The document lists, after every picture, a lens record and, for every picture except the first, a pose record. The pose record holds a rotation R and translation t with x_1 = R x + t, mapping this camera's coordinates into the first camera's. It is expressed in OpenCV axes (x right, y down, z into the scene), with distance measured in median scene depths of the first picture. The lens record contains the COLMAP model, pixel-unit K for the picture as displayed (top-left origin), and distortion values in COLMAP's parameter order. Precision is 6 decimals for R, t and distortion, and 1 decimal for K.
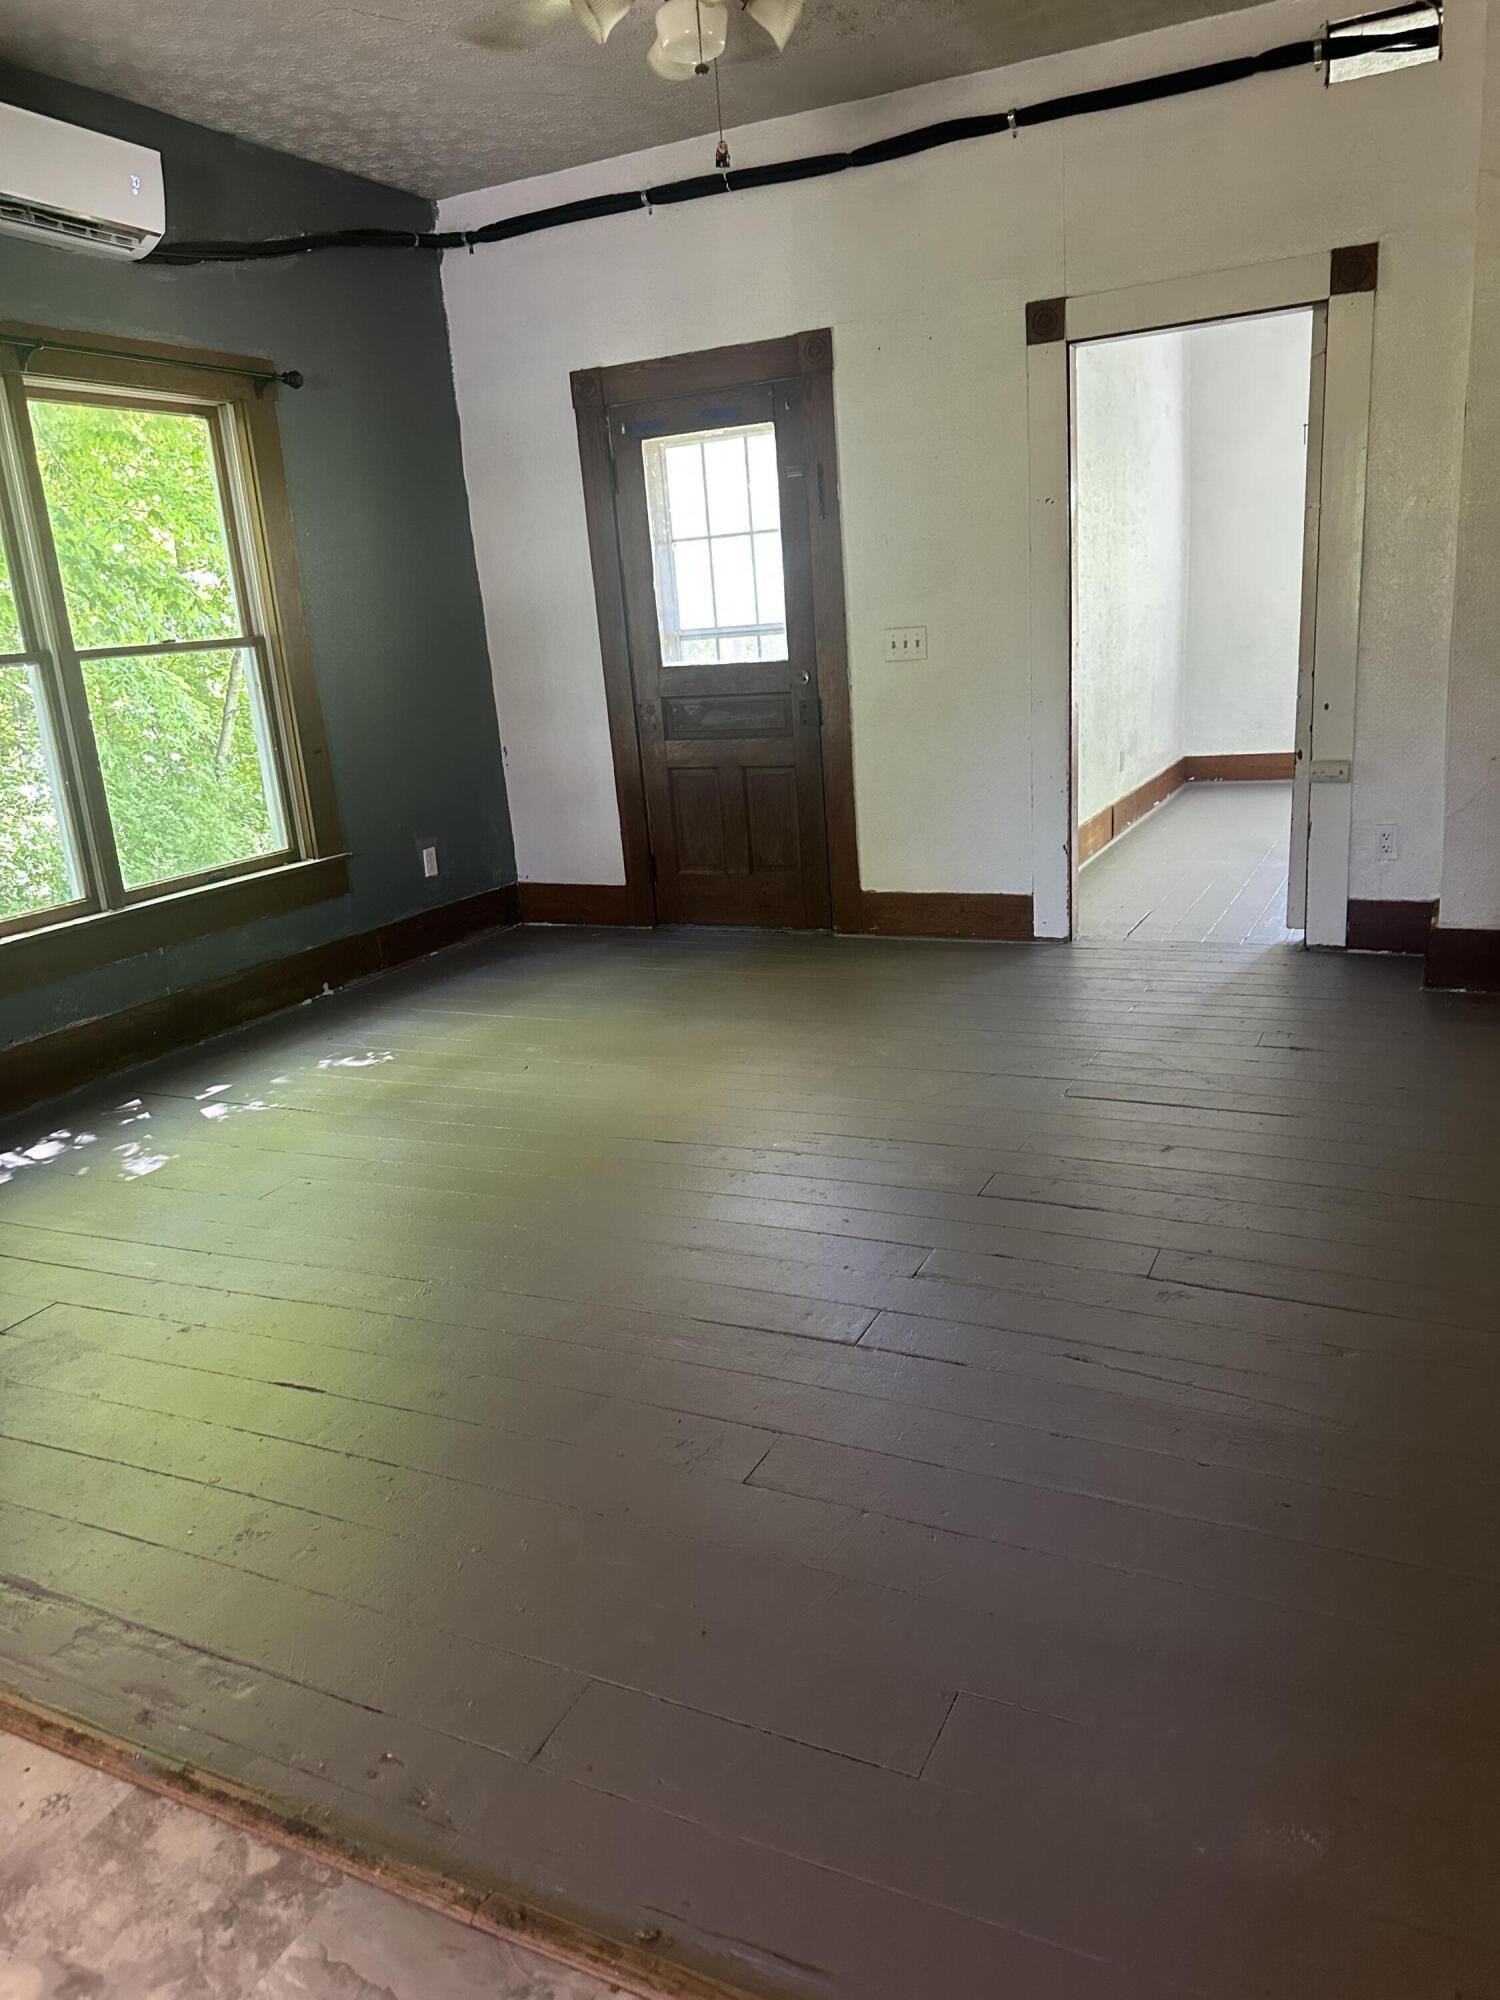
lens RADIAL K [[1406.0, 0, 750.0], [0, 1406.0, 1000.0], [0, 0, 1]] dist [0.040209, -0.048860]
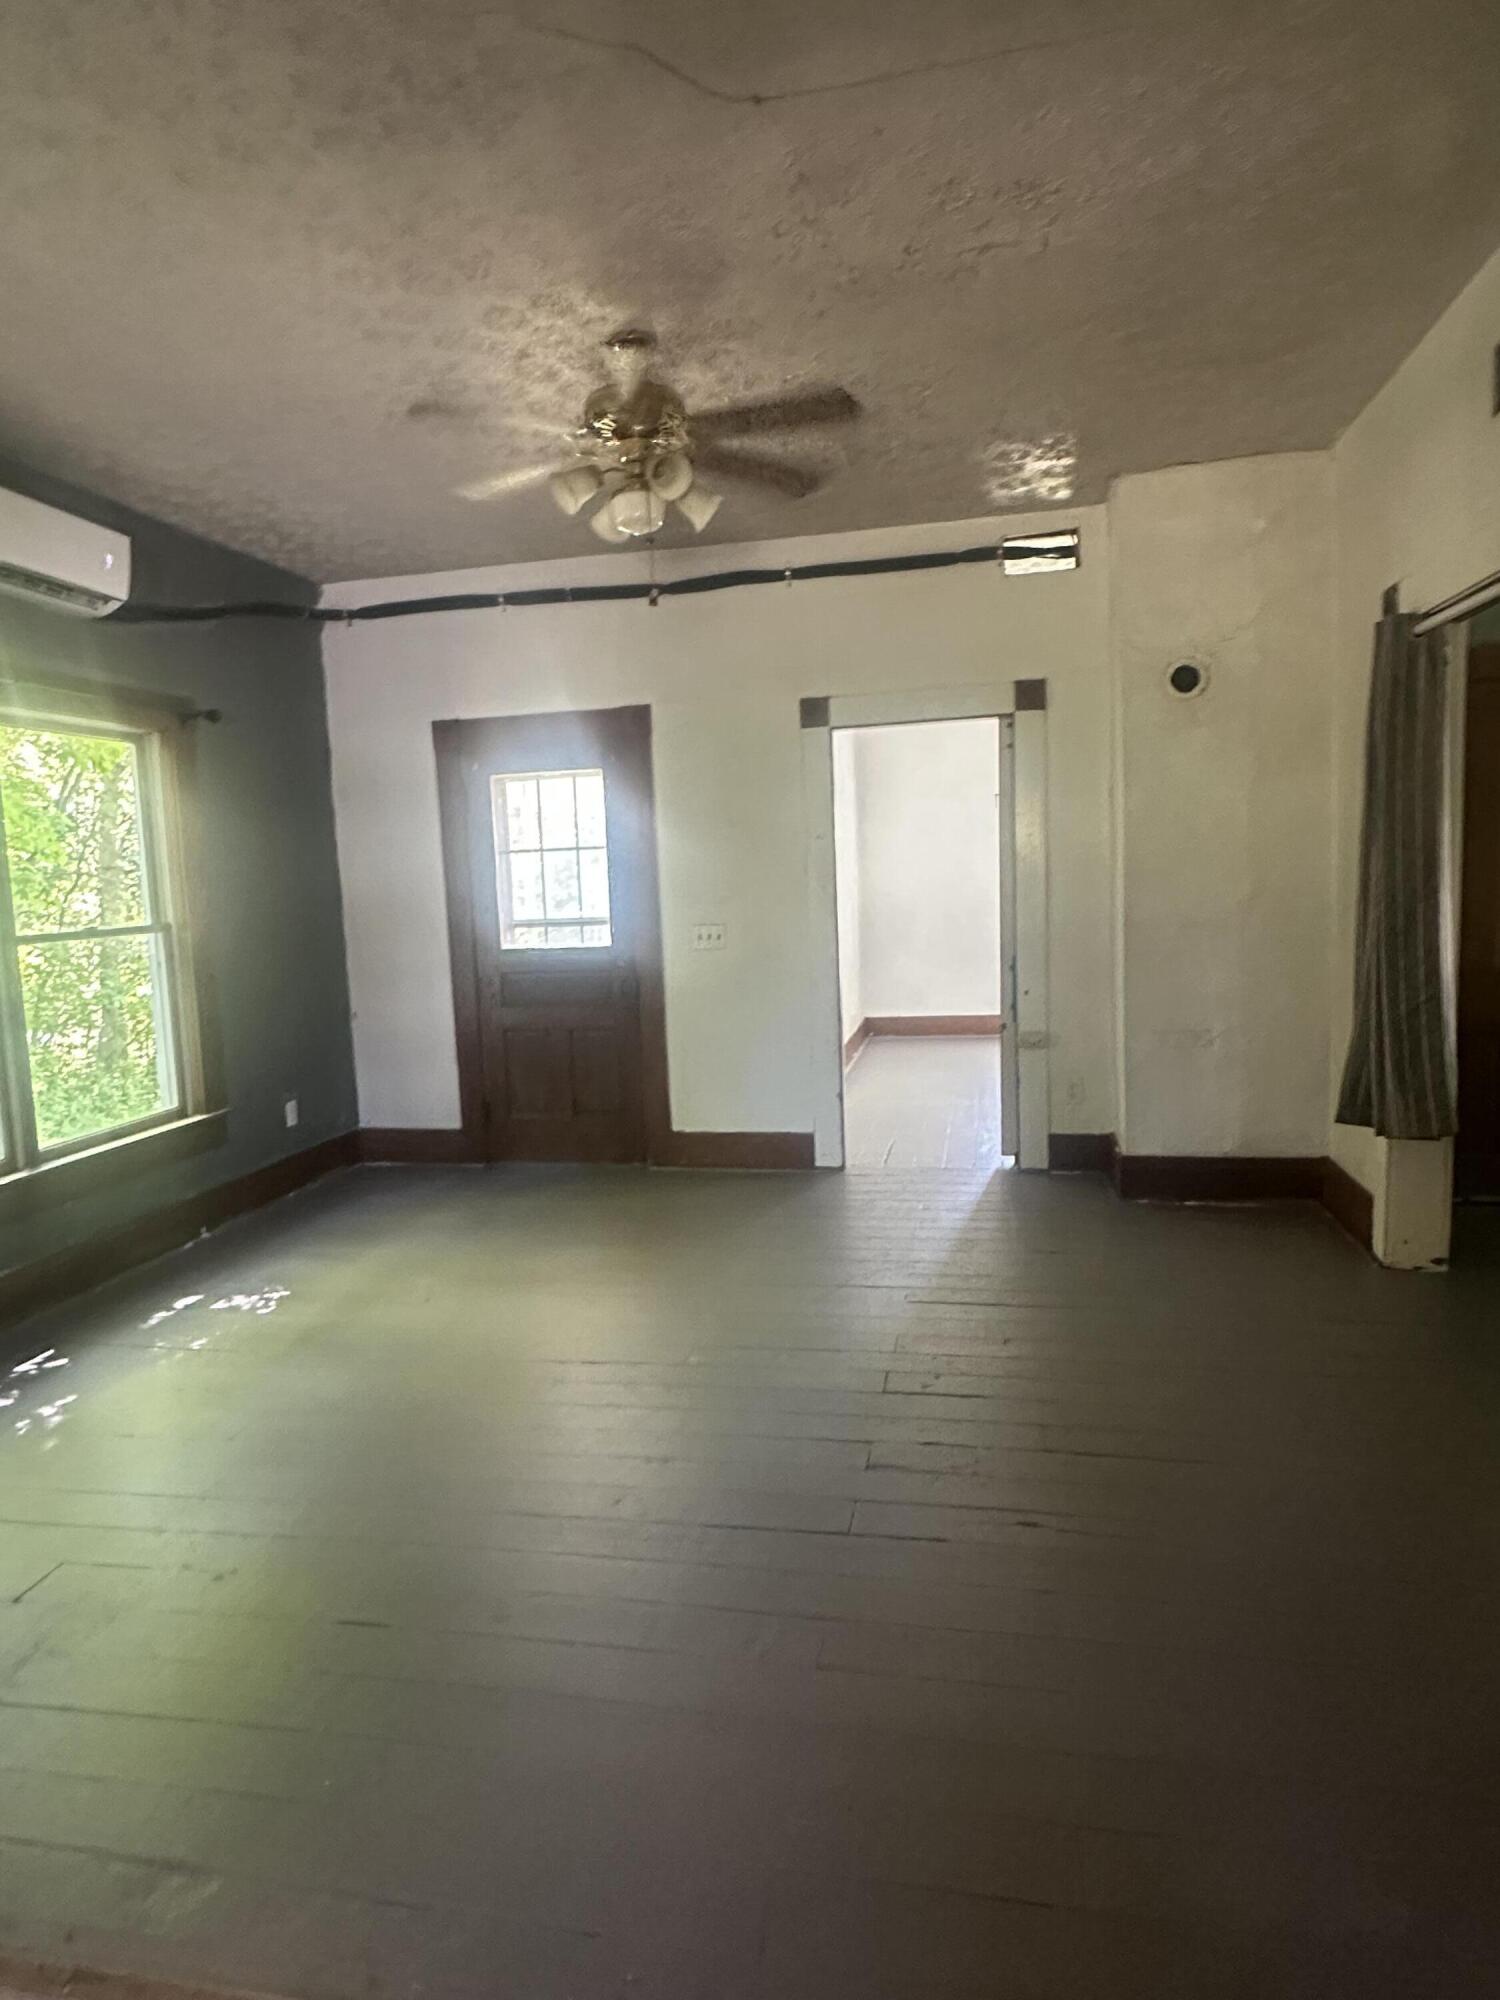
lens RADIAL K [[1156.8, 0, 750.0], [0, 1156.8, 1000.0], [0, 0, 1]] dist [-0.004917, -0.000212]
pose [[0.970664, 0.006247, 0.240359, -0.109546], [0.036068, 0.984567, -0.171249, -0.017105], [-0.237719, 0.174895, 0.955459, 0.000452]]
